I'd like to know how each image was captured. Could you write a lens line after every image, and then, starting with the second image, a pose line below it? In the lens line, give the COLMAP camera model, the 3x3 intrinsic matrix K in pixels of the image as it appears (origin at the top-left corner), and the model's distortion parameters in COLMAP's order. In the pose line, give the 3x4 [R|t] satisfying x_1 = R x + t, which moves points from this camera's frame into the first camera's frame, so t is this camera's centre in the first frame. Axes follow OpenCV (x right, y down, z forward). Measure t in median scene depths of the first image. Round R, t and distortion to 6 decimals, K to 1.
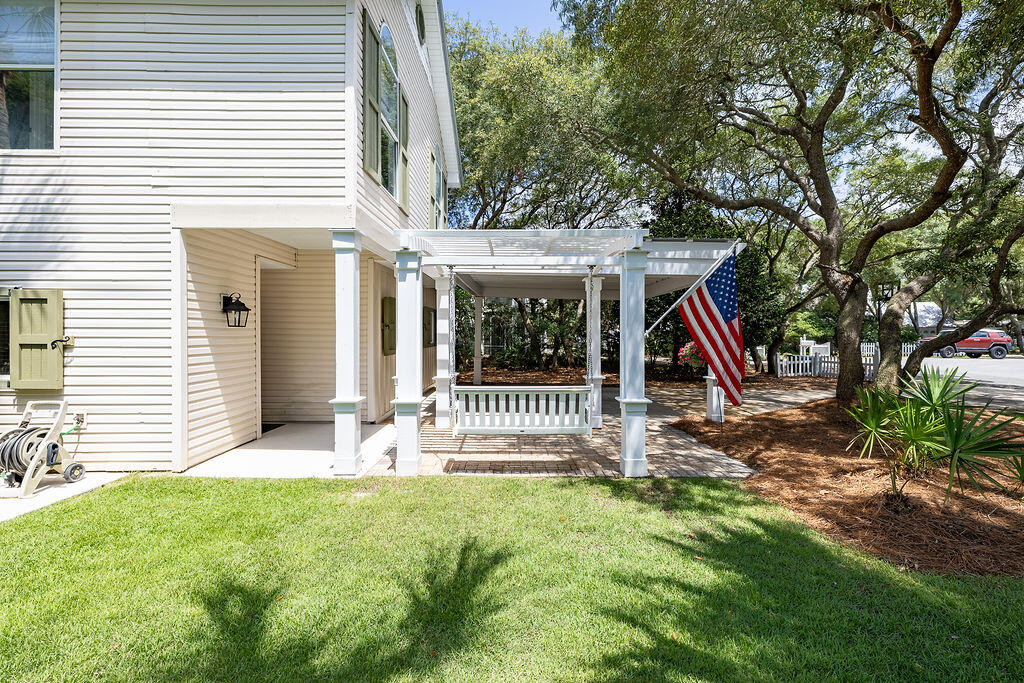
lens RADIAL K [[429.5, 0, 512.0], [0, 429.5, 341.5], [0, 0, 1]] dist [0.000653, 0.000058]
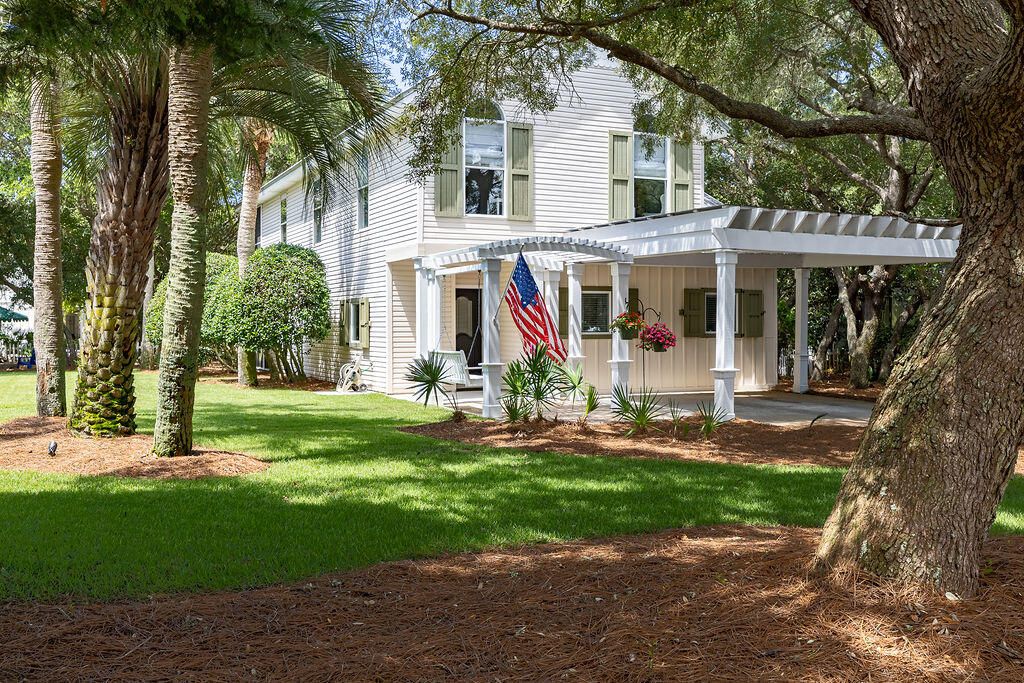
lens RADIAL K [[1009.5, 0, 512.0], [0, 1009.5, 341.5], [0, 0, 1]] dist [0.056919, -0.001245]
pose [[0.409104, 0.008801, -0.912445, 3.016519], [-0.023385, 0.999726, -0.000842, 0.060474], [0.912188, 0.021682, 0.409197, -0.258131]]
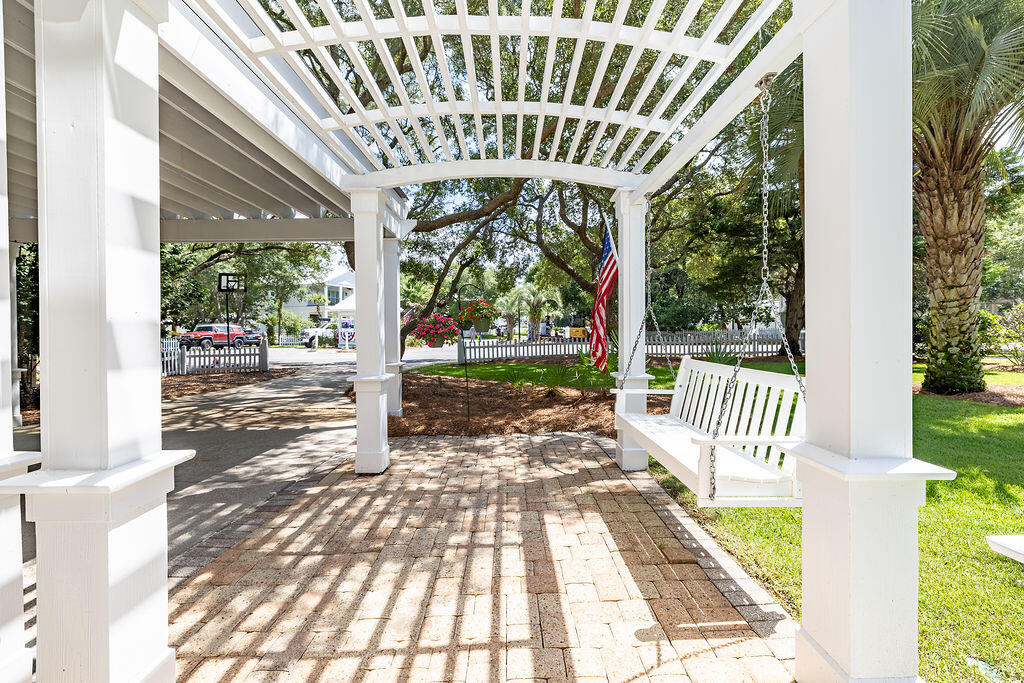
lens RADIAL K [[429.5, 0, 512.0], [0, 429.5, 341.5], [0, 0, 1]] dist [0.000653, 0.000058]
pose [[-0.014498, -0.026620, 0.999540, -0.462931], [0.029987, 0.999184, 0.027046, 0.038417], [-0.999445, 0.030365, -0.013688, 1.105606]]
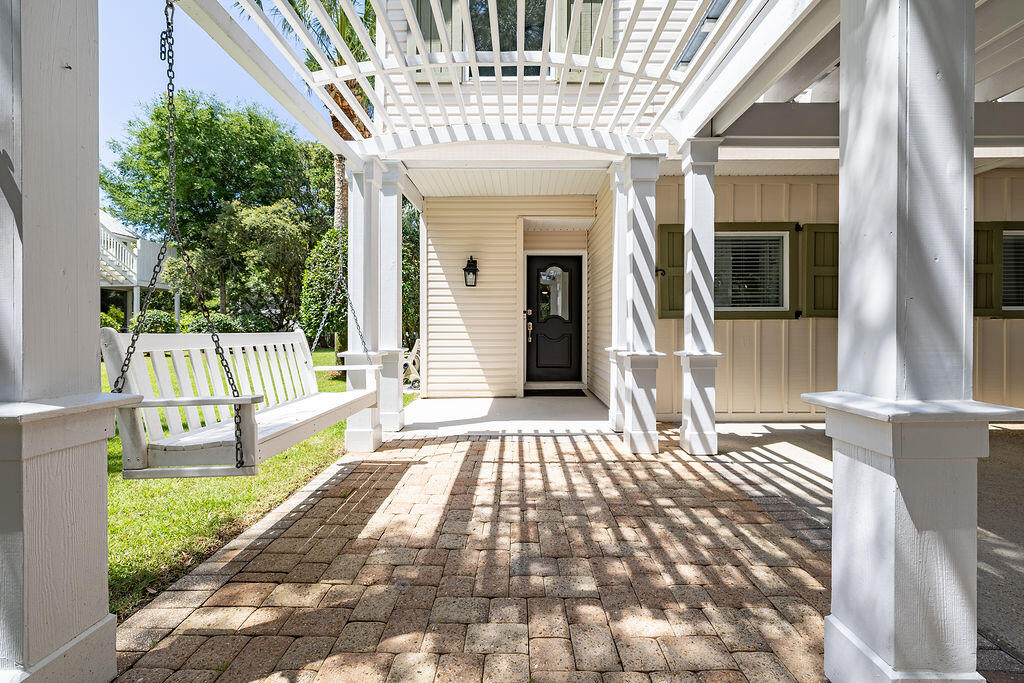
lens RADIAL K [[429.5, 0, 512.0], [0, 429.5, 341.5], [0, 0, 1]] dist [0.000653, 0.000058]
pose [[-0.013193, 0.025293, -0.999593, 0.488780], [-0.024941, 0.999361, 0.025616, 0.080216], [0.999602, 0.025269, -0.012554, 1.141432]]
